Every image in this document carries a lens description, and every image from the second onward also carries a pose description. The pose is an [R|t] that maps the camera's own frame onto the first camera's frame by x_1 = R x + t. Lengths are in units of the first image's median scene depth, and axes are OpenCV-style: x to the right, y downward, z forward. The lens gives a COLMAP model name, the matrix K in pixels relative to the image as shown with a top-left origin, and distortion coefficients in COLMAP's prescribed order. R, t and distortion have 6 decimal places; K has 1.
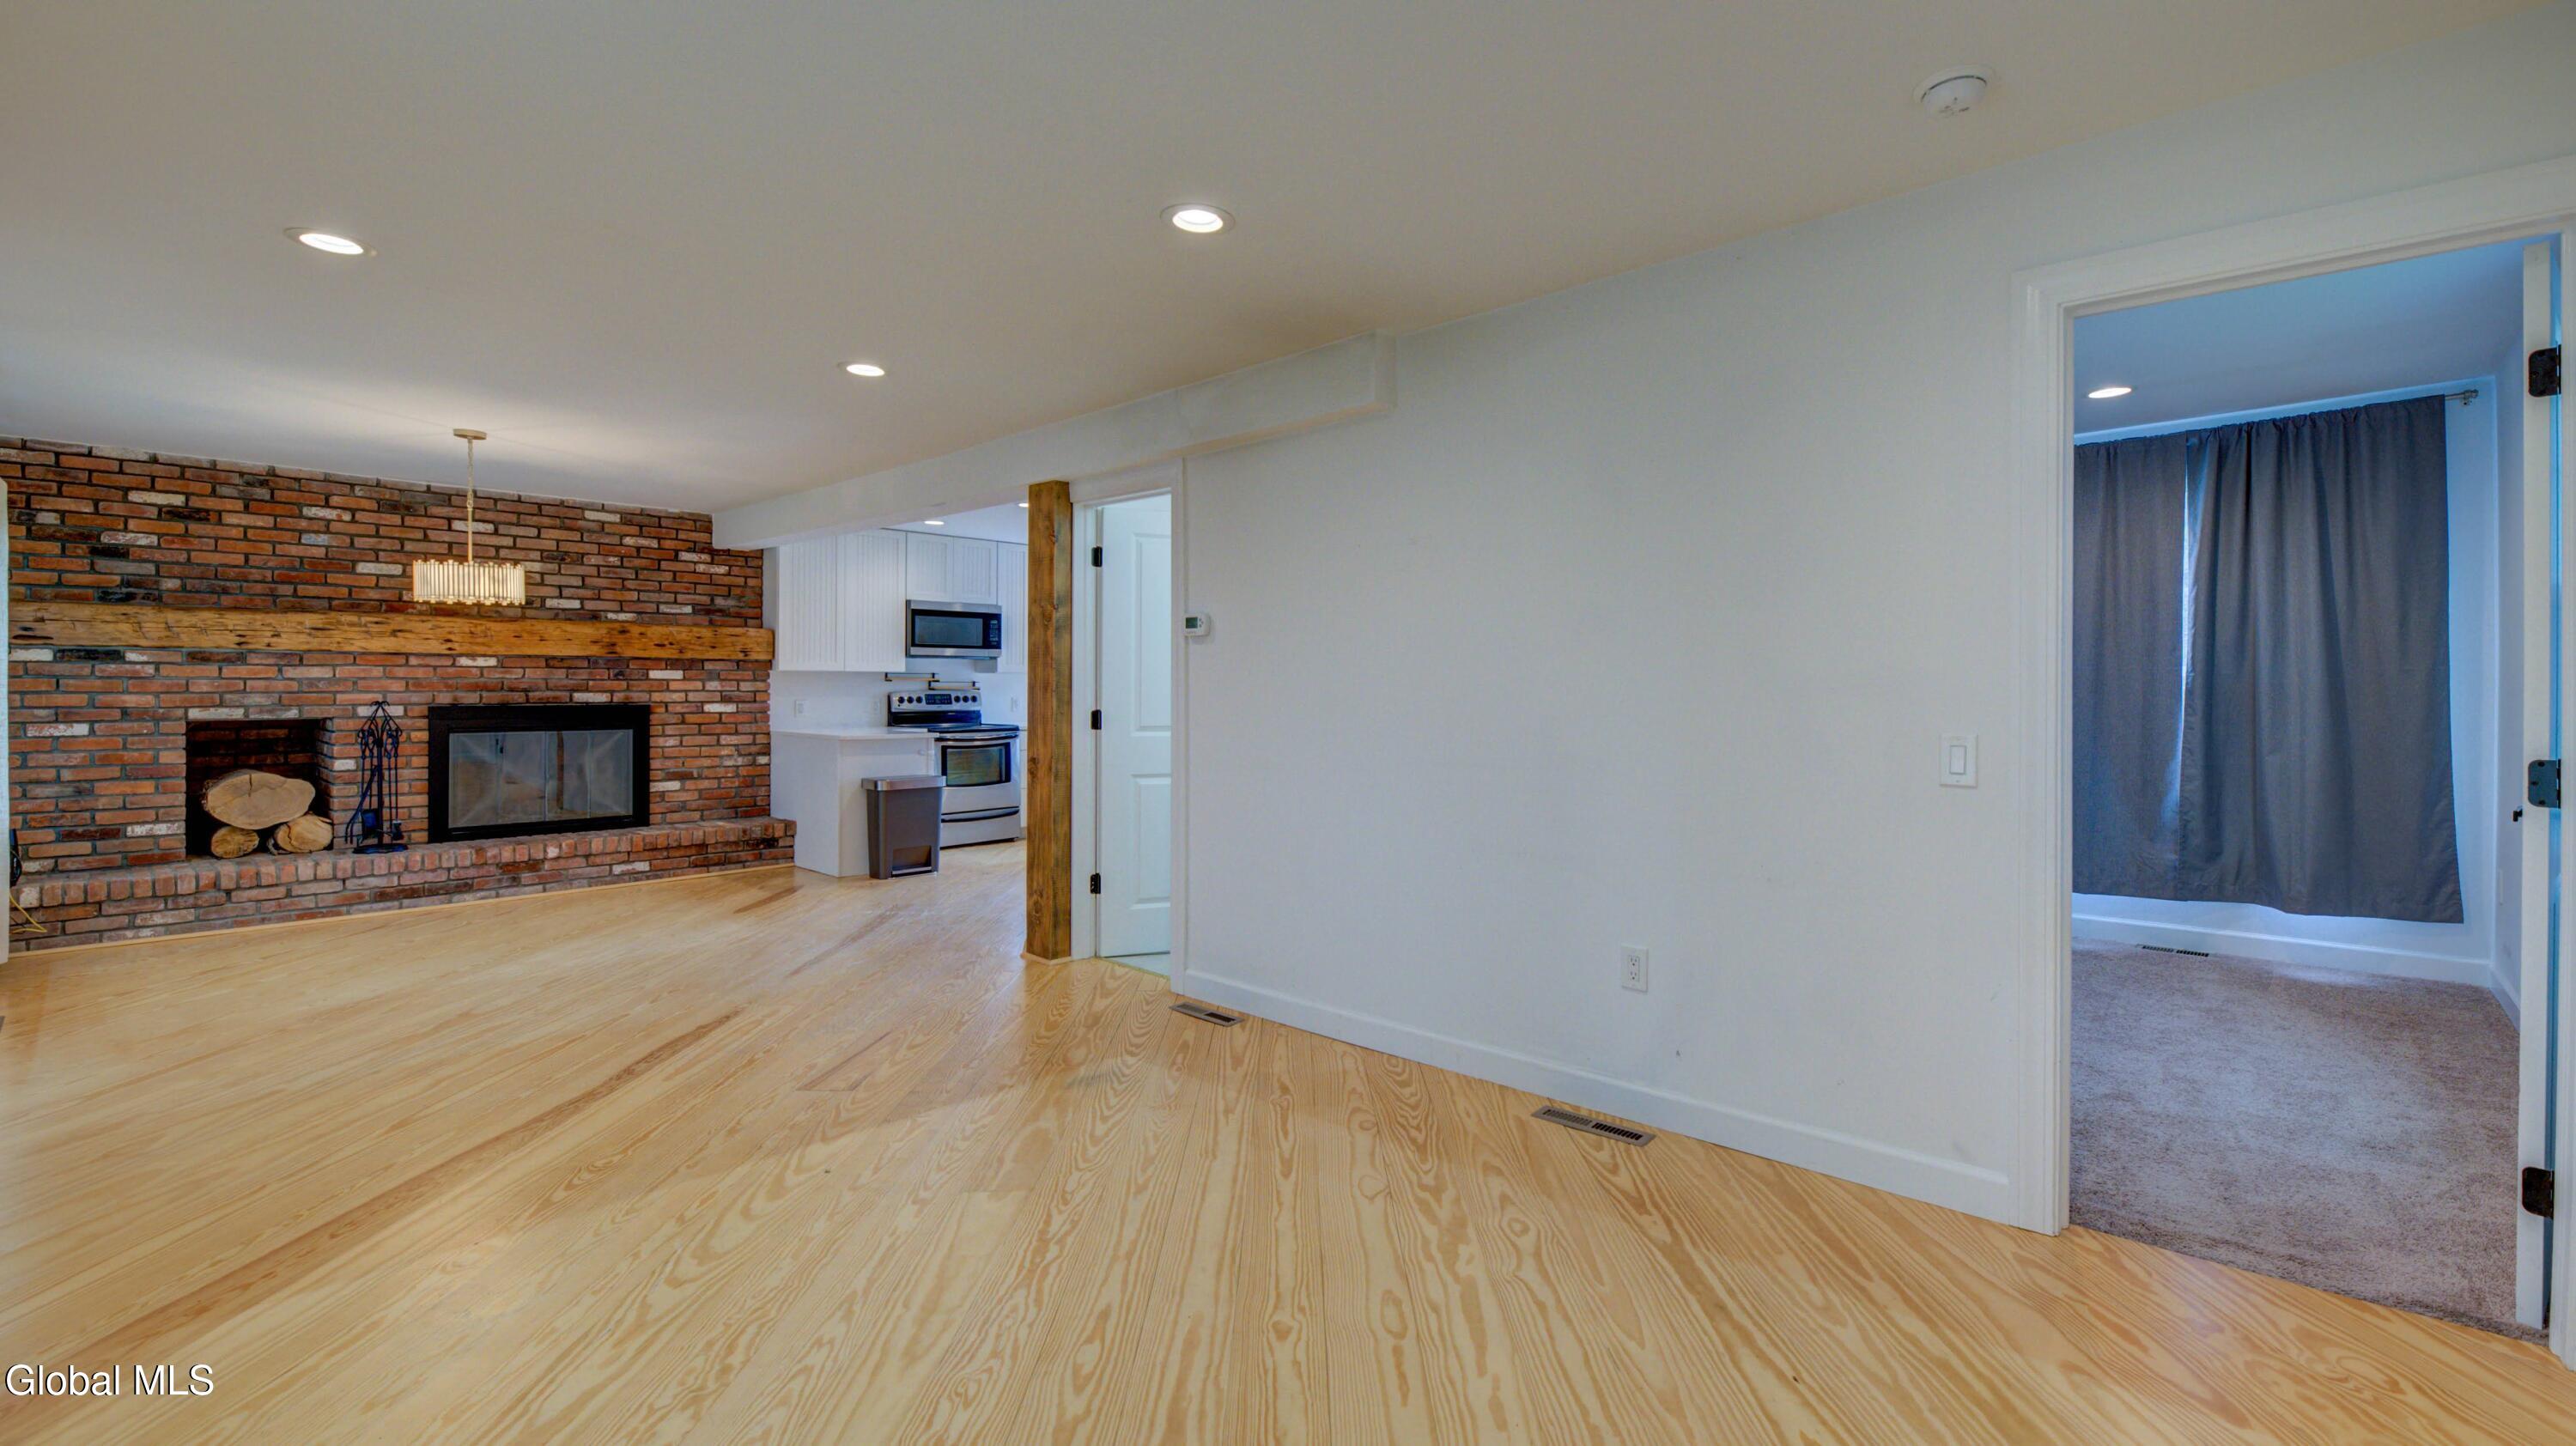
lens RADIAL K [[1075.8, 0, 1306.4], [0, 1075.8, 677.6], [0, 0, 1]] dist [-0.001739, -0.000492]
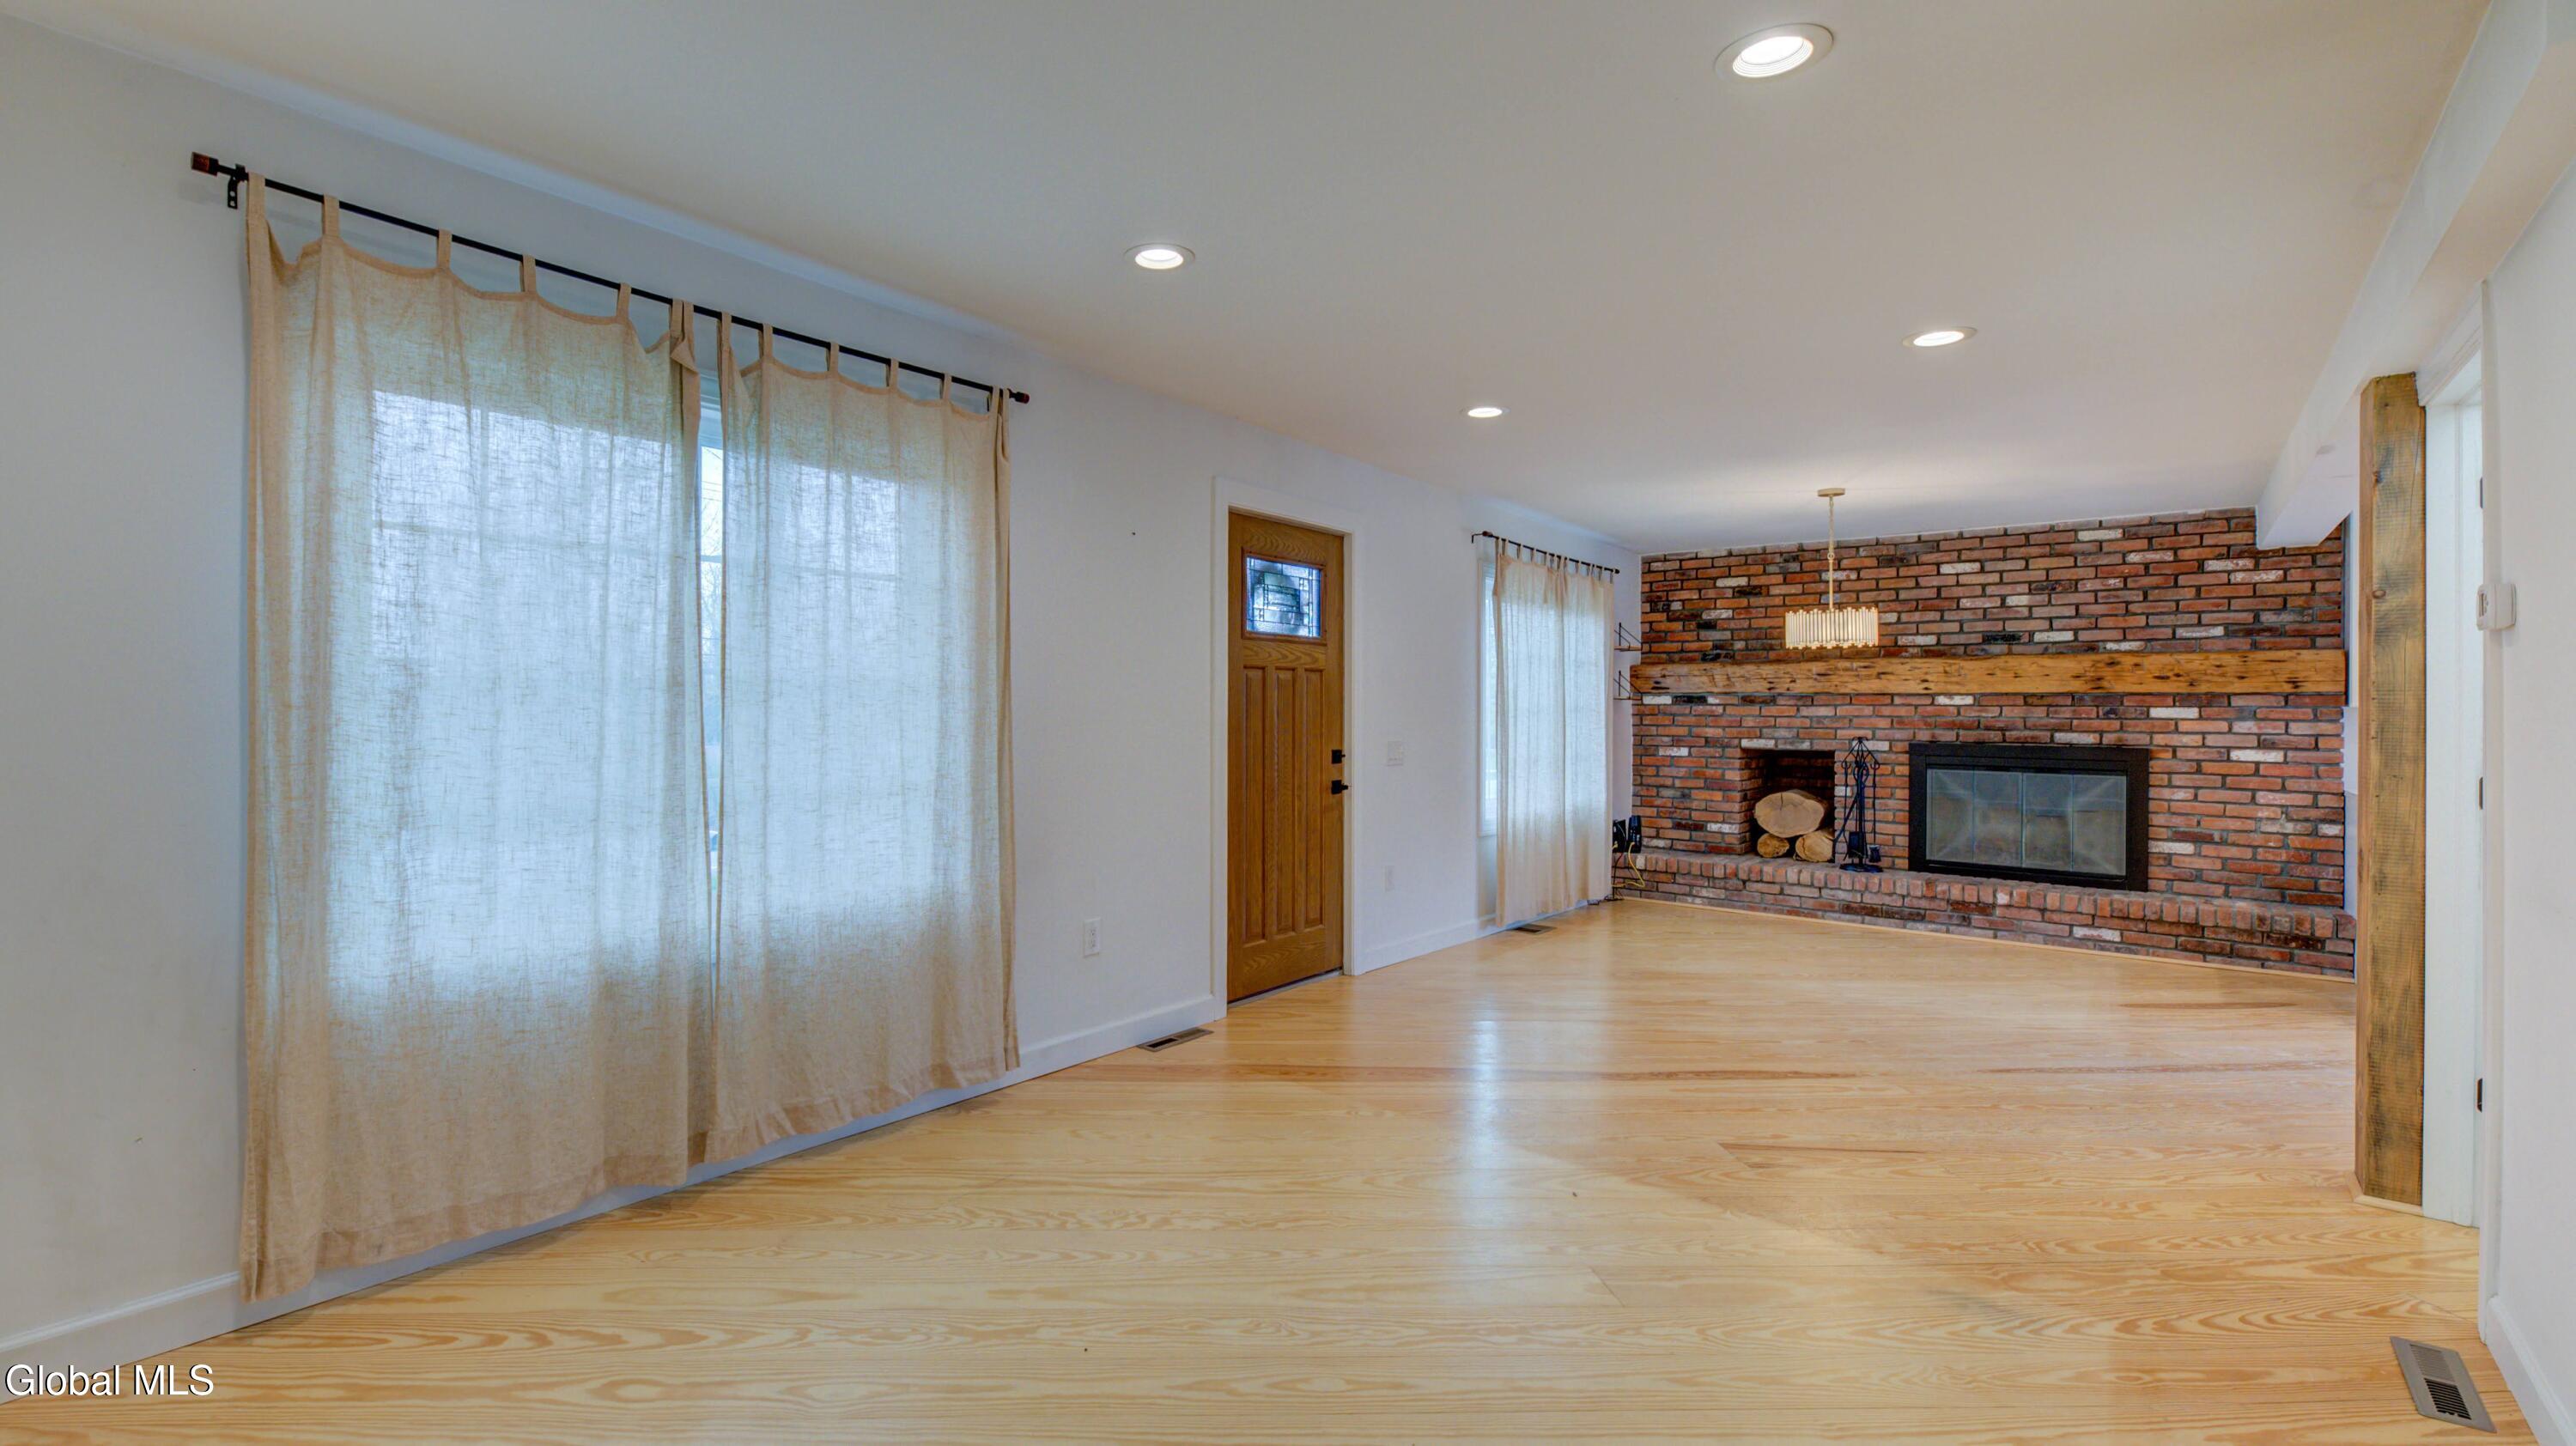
lens RADIAL K [[1164.1, 0, 1283.3], [0, 1164.1, 712.4], [0, 0, 1]] dist [0.000678, -0.000233]
pose [[0.055051, -0.003765, -0.998476, 0.314939], [-0.003061, 0.999988, -0.003940, 0.003039], [0.998479, 0.003274, 0.055039, 0.321738]]
